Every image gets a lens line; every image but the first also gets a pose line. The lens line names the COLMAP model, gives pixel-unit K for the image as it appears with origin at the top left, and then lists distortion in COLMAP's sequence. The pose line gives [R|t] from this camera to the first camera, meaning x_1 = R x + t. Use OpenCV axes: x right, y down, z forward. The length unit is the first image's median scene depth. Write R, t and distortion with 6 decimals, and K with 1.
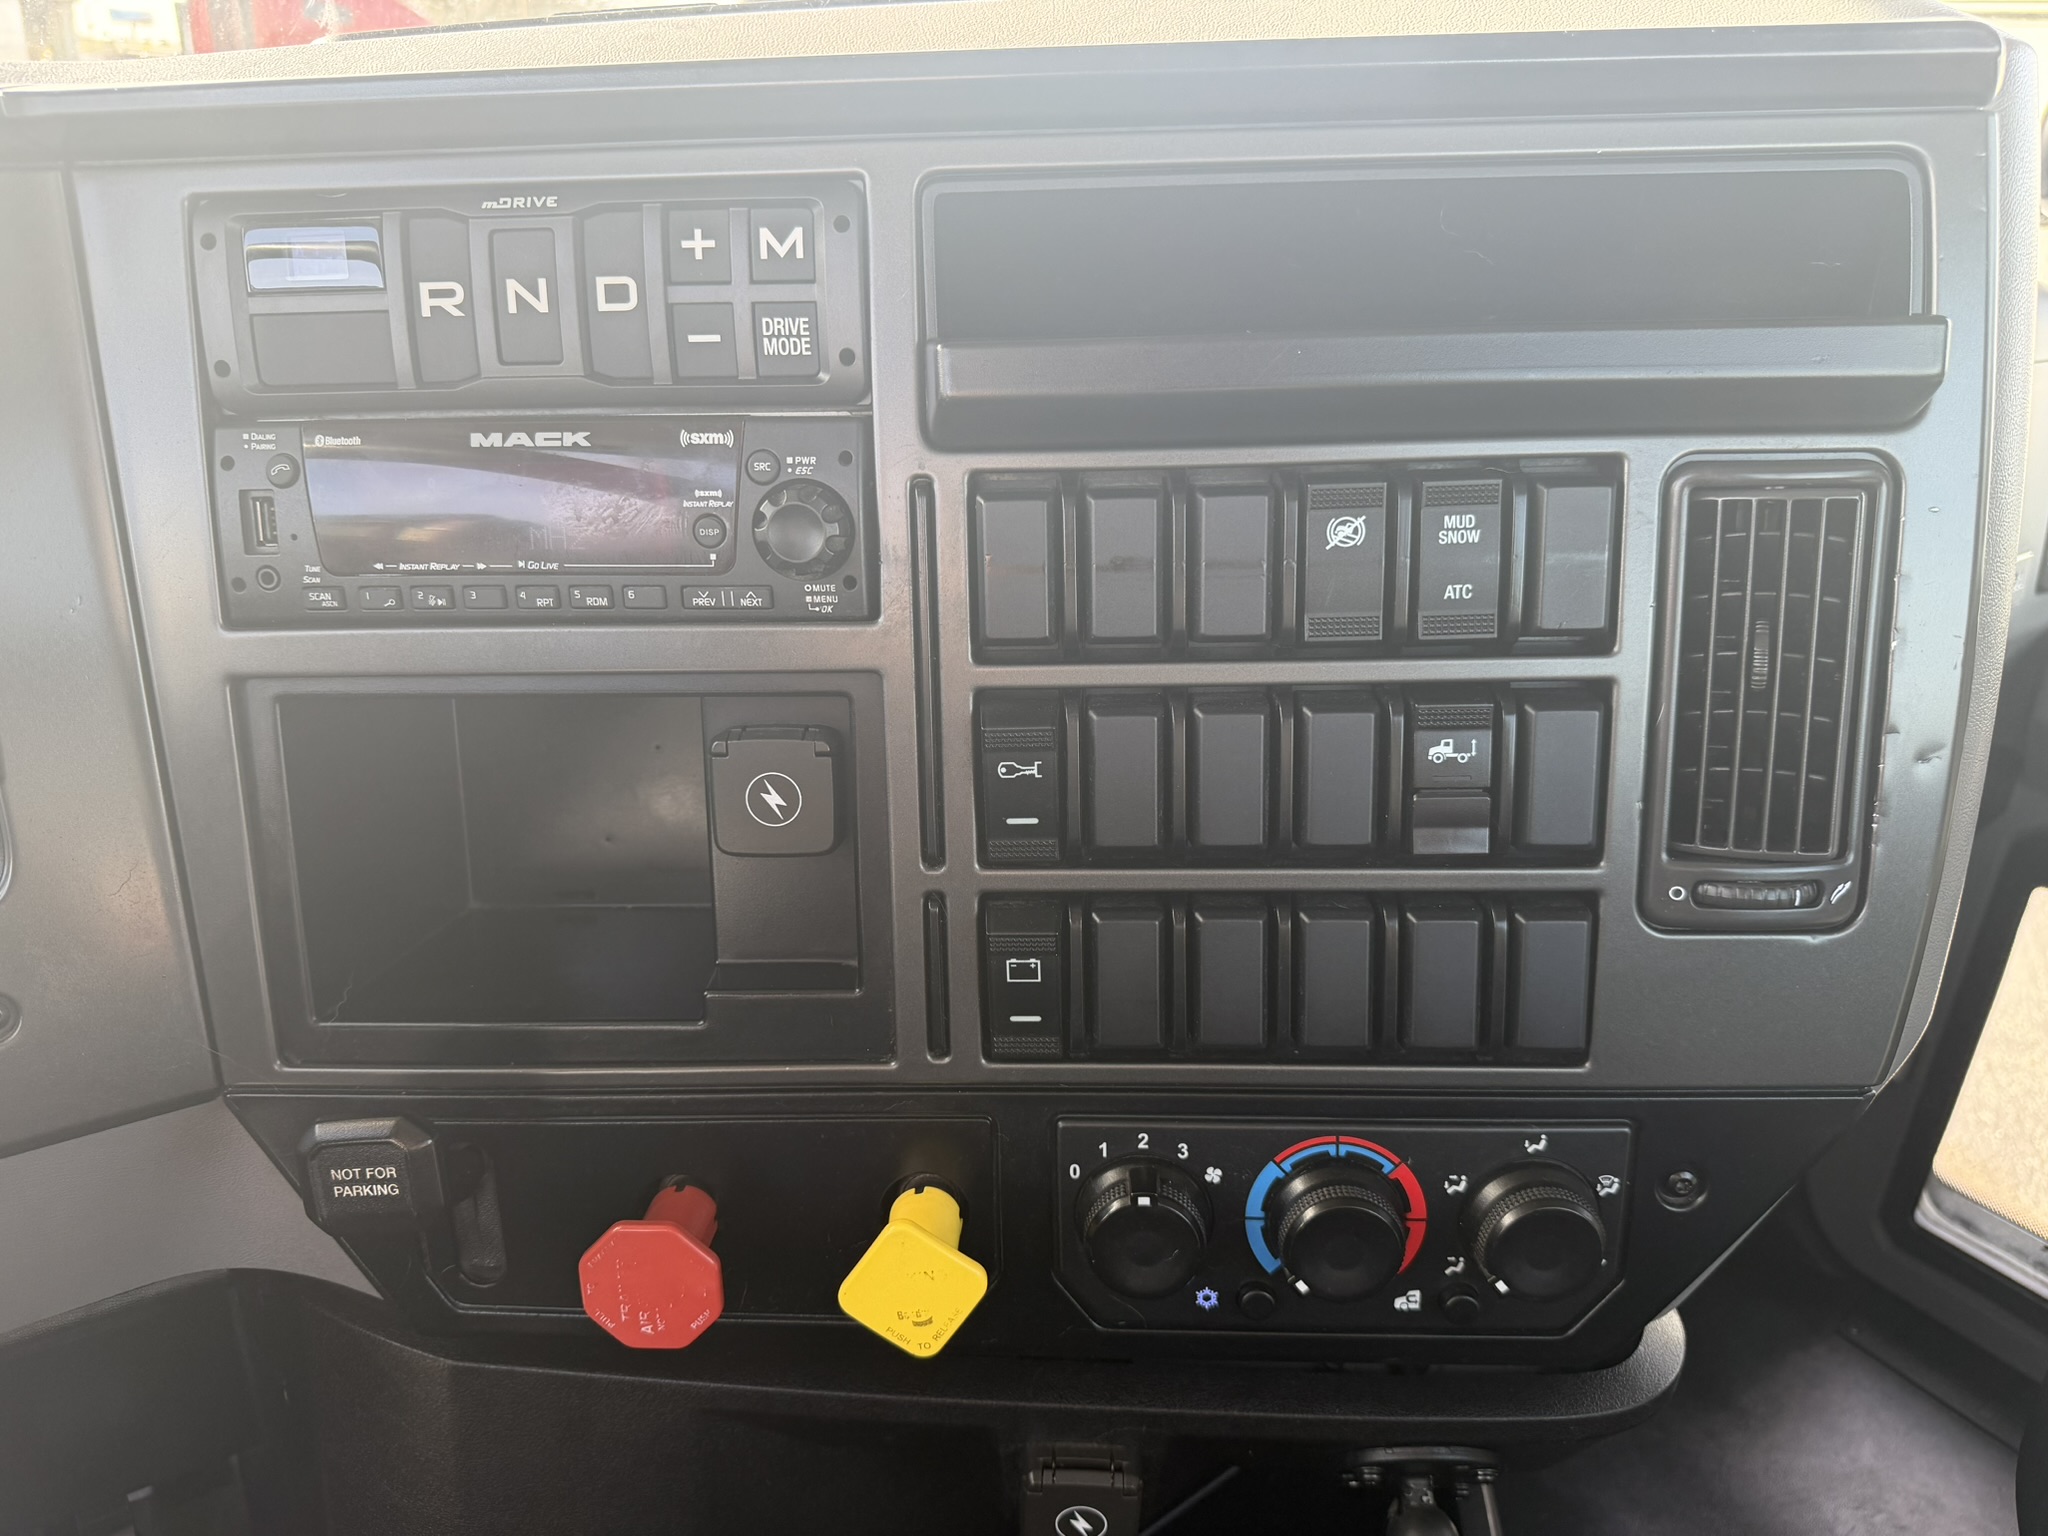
lens RADIAL K [[1477.3, 0, 1024.0], [0, 1477.3, 768.0], [0, 0, 1]] dist [0.069970, -0.153416]
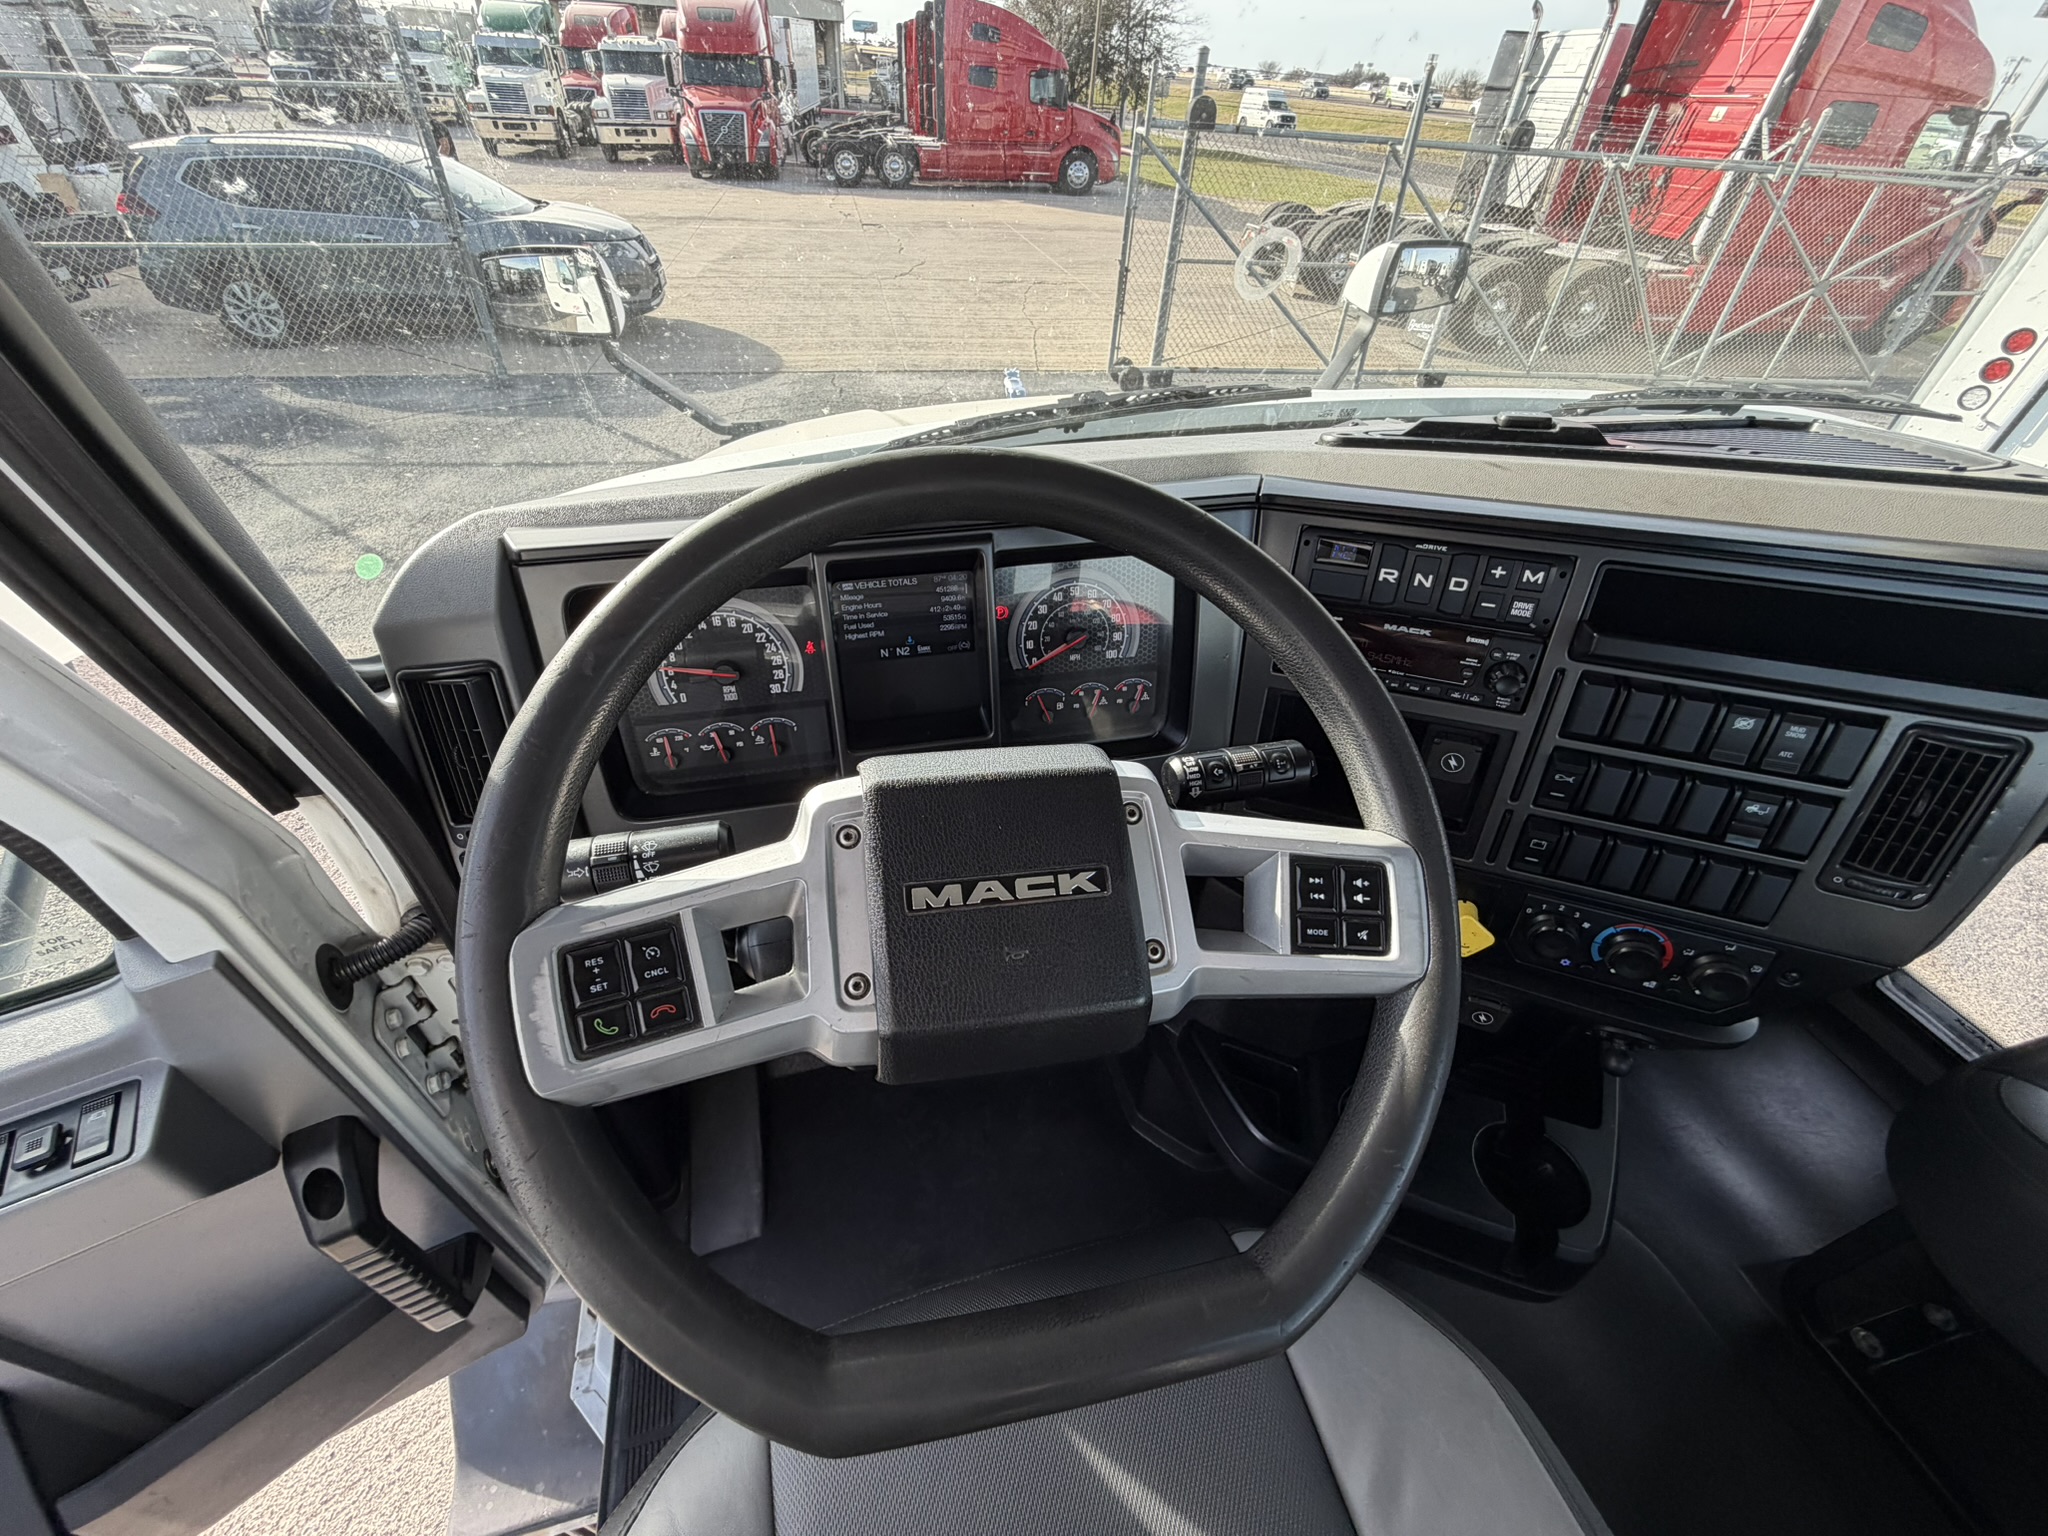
lens RADIAL K [[823.3, 0, 1015.7], [0, 823.3, 769.3], [0, 0, 1]] dist [0.004584, -0.002245]
pose [[0.937463, 0.212738, -0.275509, -0.534416], [-0.129651, 0.947953, 0.290818, -0.324147], [0.323038, -0.236911, 0.916253, -0.707410]]
